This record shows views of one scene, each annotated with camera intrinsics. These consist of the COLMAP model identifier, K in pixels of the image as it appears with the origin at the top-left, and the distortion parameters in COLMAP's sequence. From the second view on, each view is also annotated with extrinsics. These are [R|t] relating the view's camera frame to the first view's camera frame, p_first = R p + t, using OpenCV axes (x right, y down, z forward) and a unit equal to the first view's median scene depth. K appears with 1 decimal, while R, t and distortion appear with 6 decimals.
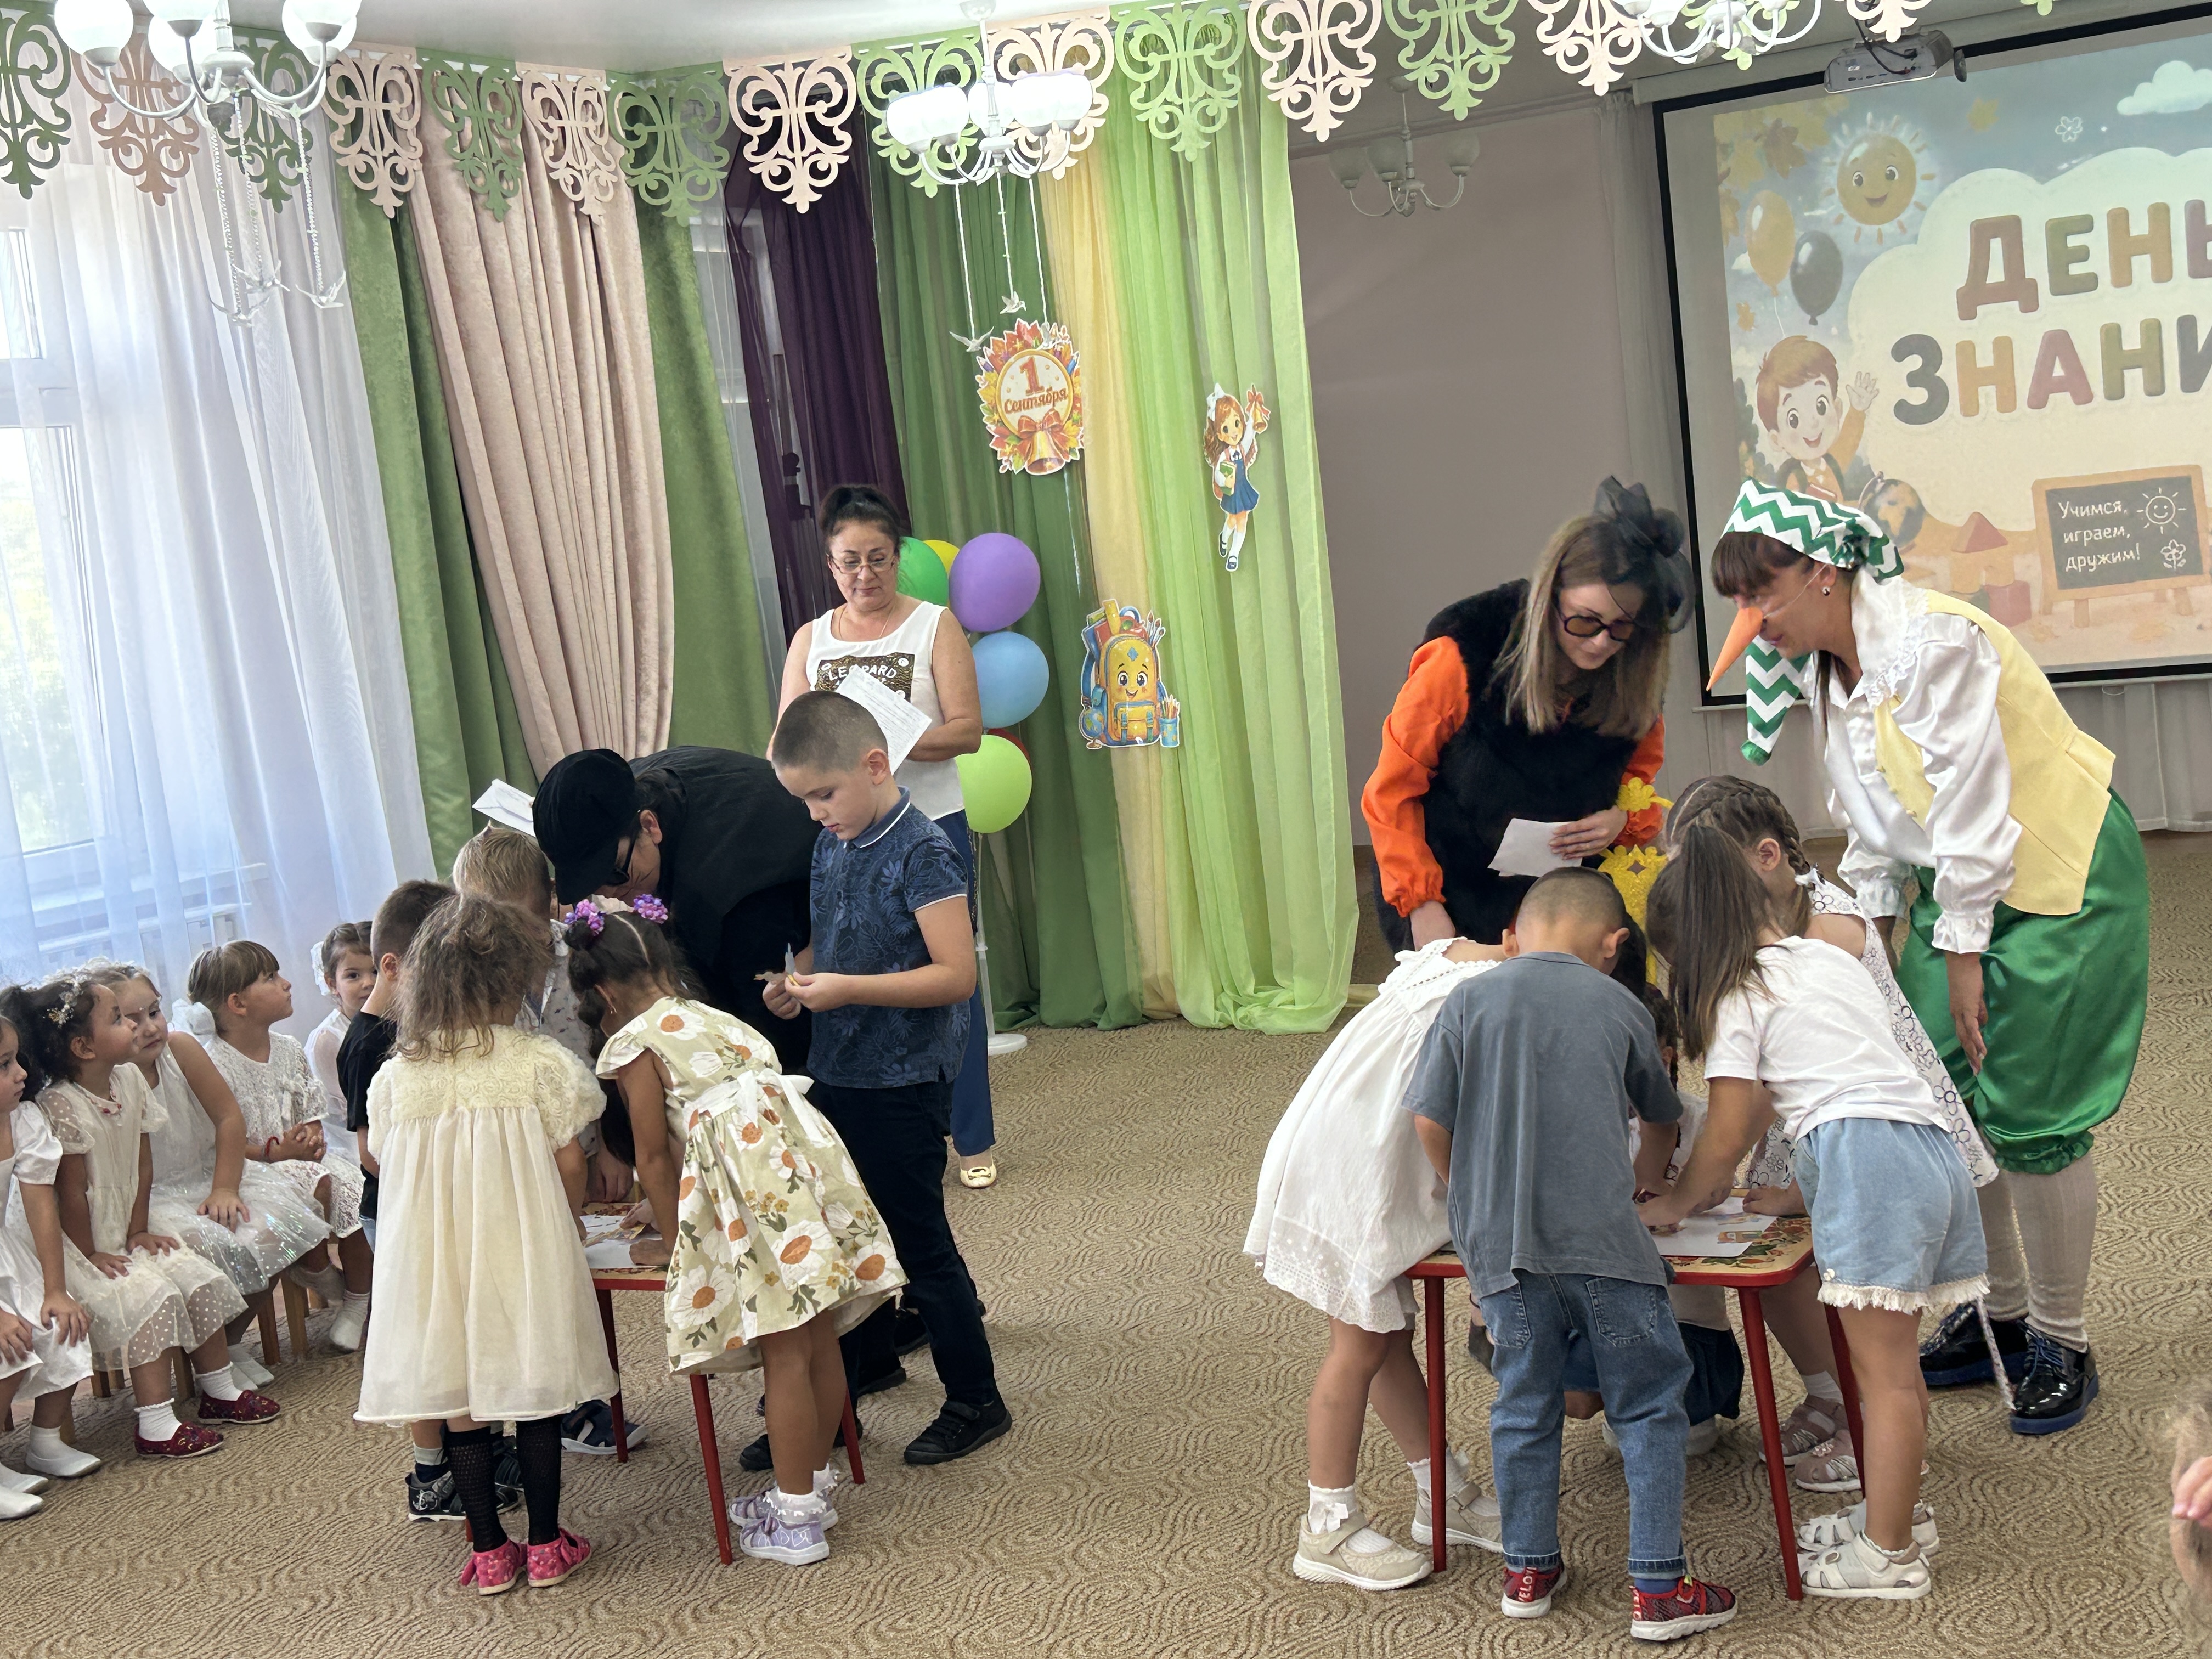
lens RADIAL K [[2924.4, 0, 1106.0], [0, 2924.4, 829.5], [0, 0, 1]] dist [0.147597, -0.413973]
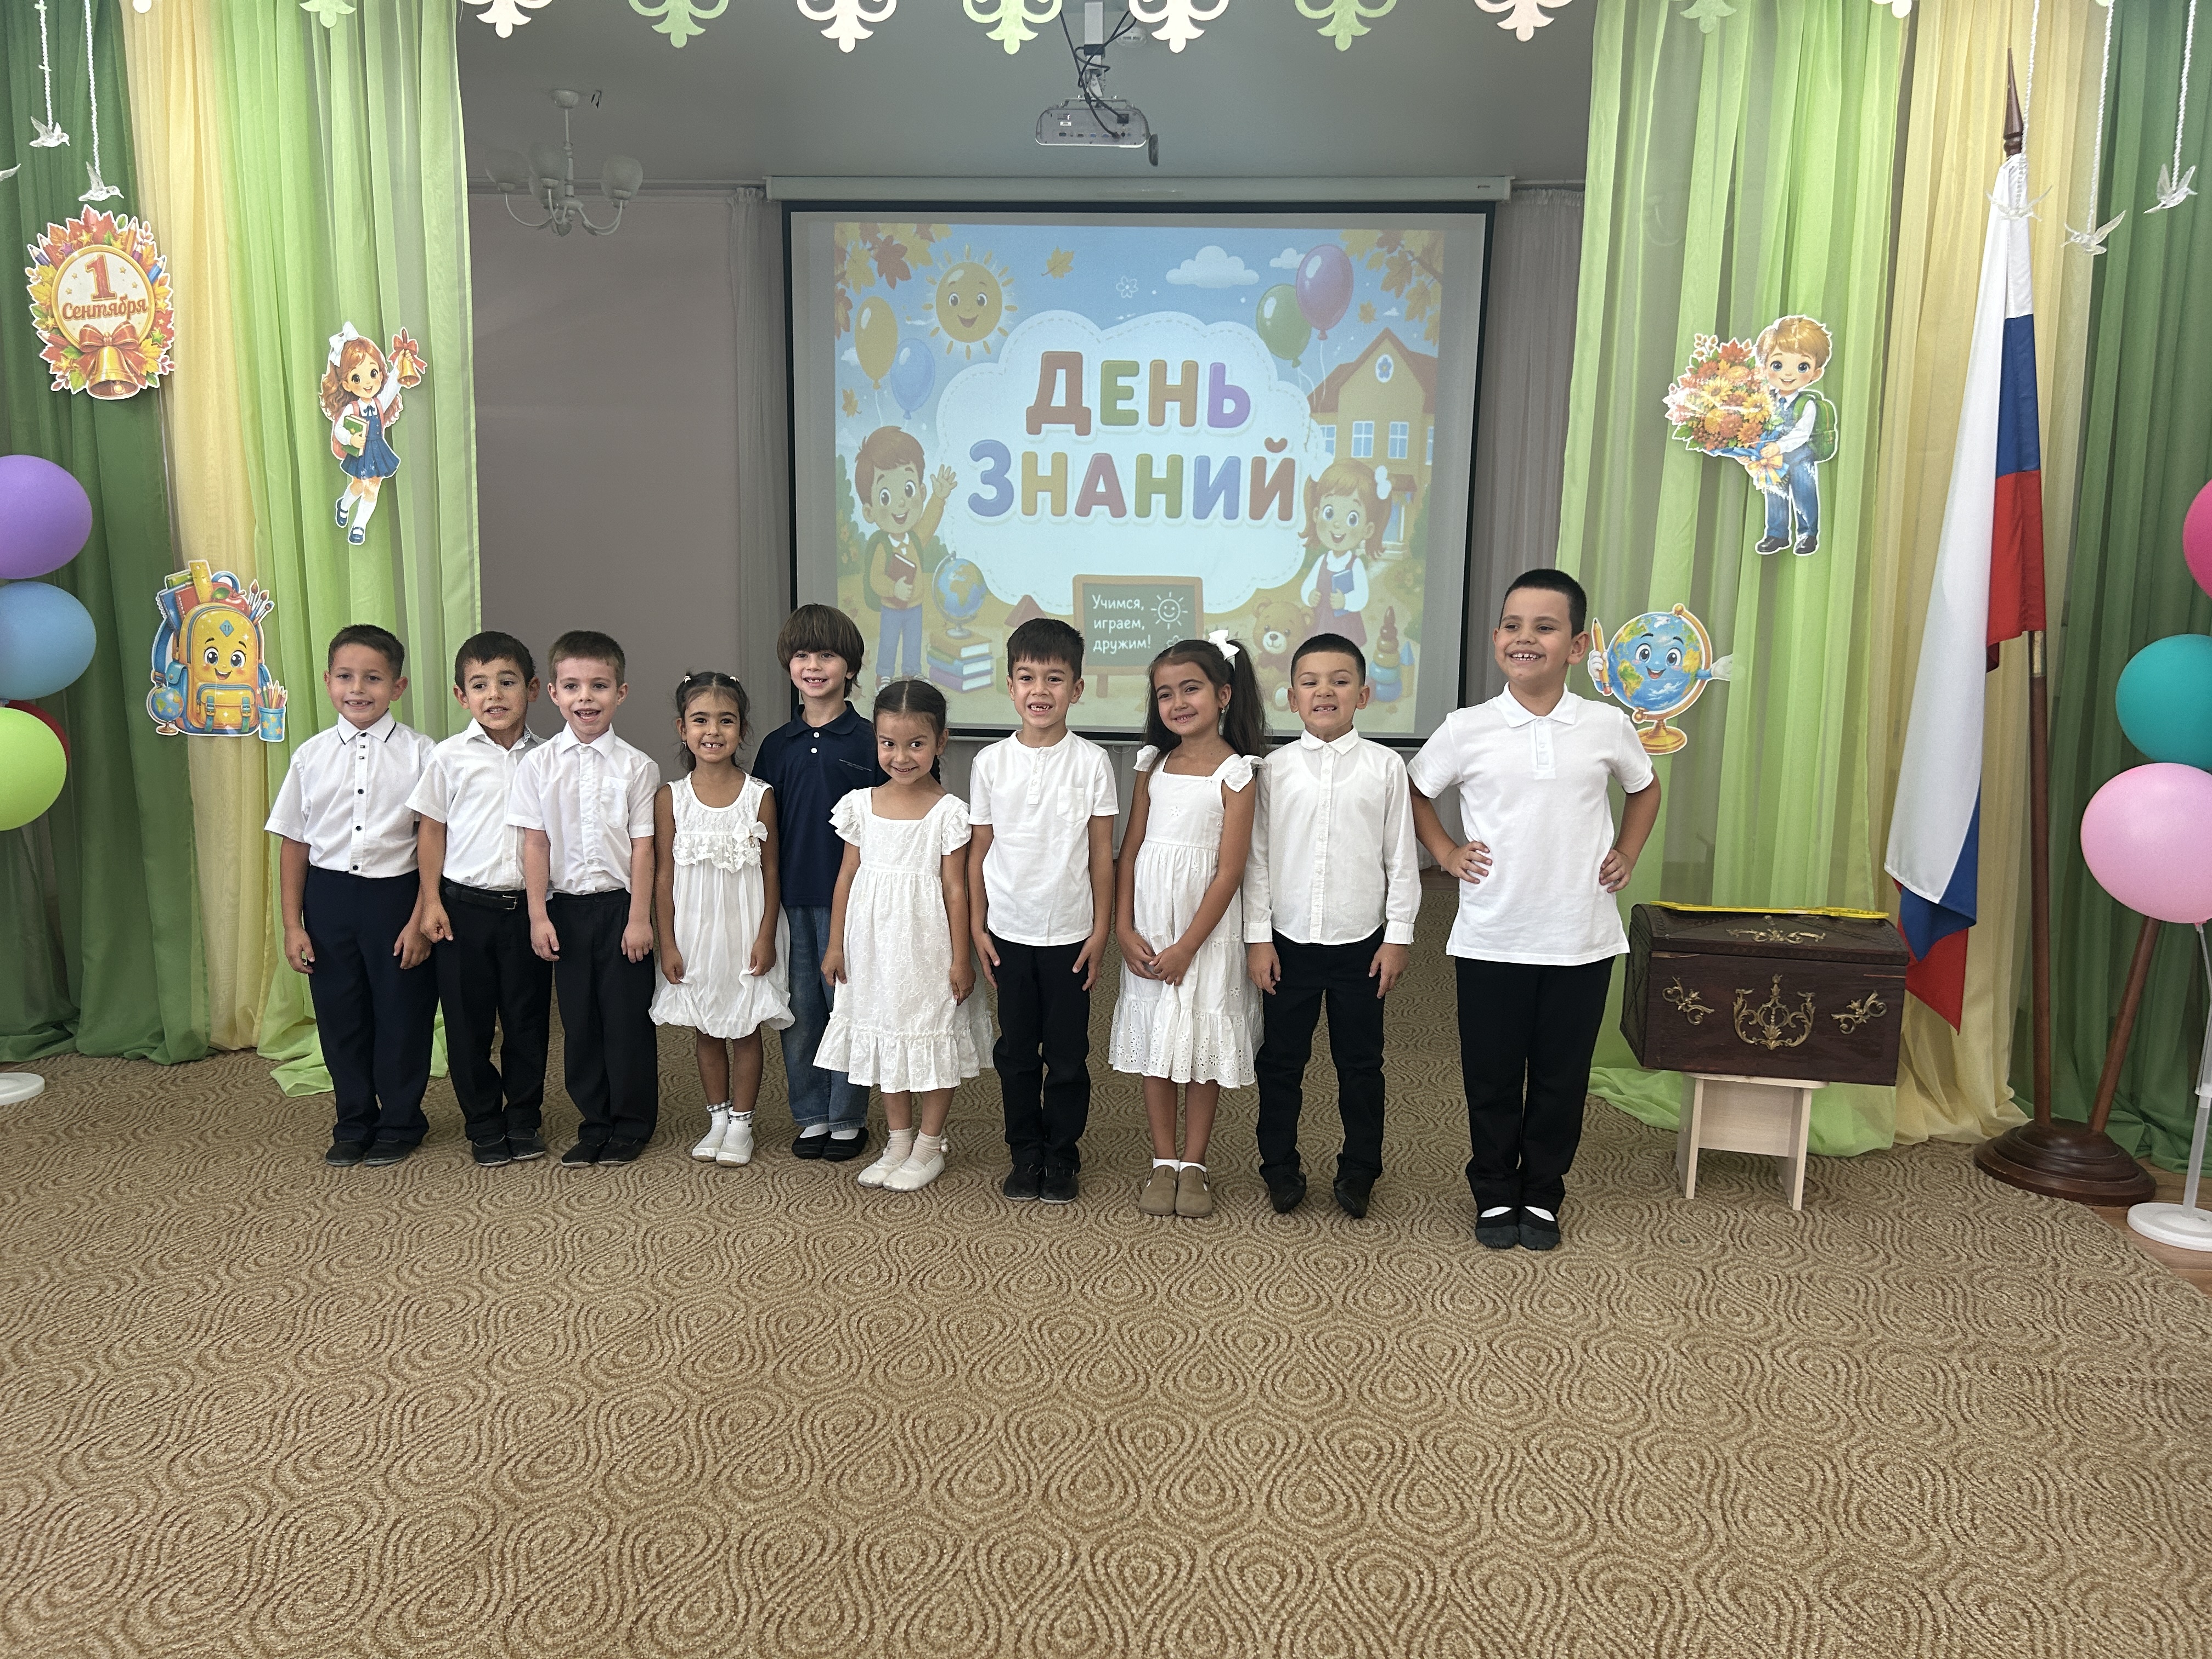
lens RADIAL K [[1673.3, 0, 1104.3], [0, 1673.3, 866.7], [0, 0, 1]] dist [0.024032, -0.007660]
pose [[0.891622, 0.048628, 0.450162, 0.017344], [-0.071229, 0.996901, 0.033392, -0.021281], [-0.447143, -0.061838, 0.892322, 0.371686]]
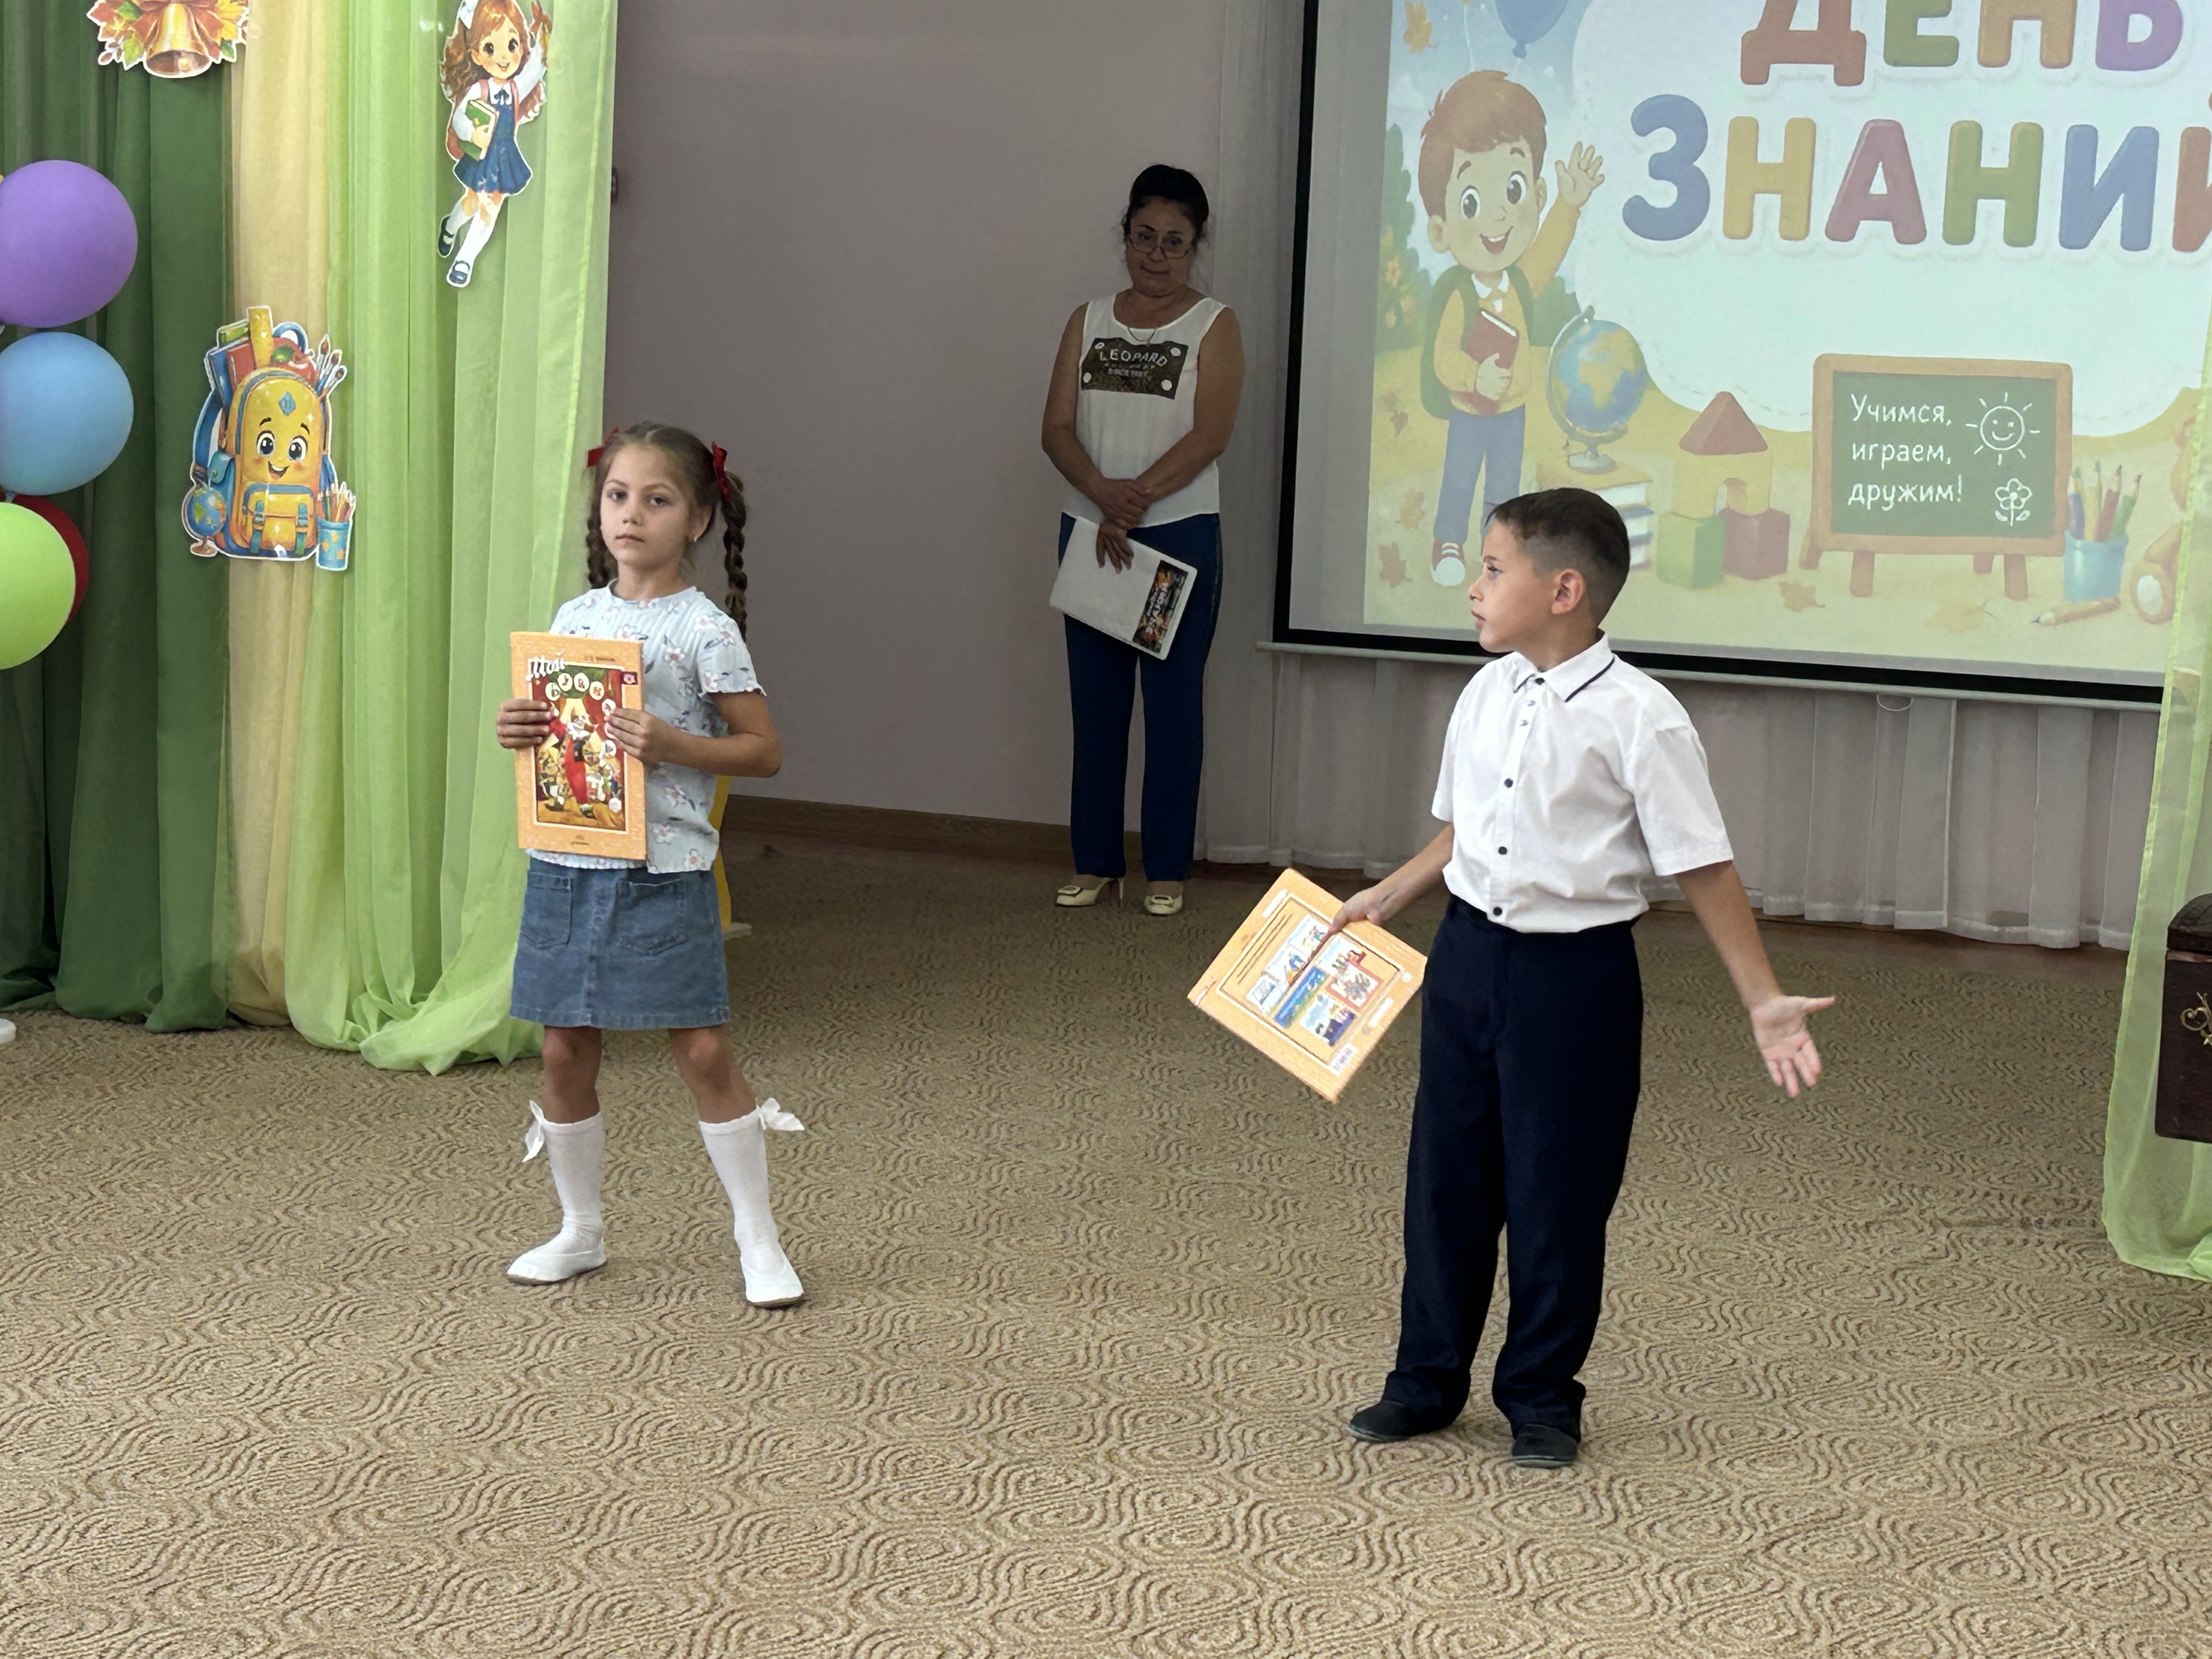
lens RADIAL K [[4496.1, 0, 1094.2], [0, 4496.1, 867.2], [0, 0, 1]] dist [0.382706, -2.612545]
pose [[0.983347, 0.131361, 0.125594, 0.055908], [-0.133550, 0.991000, 0.009139, 0.001966], [-0.123263, -0.025760, 0.992040, 0.057885]]
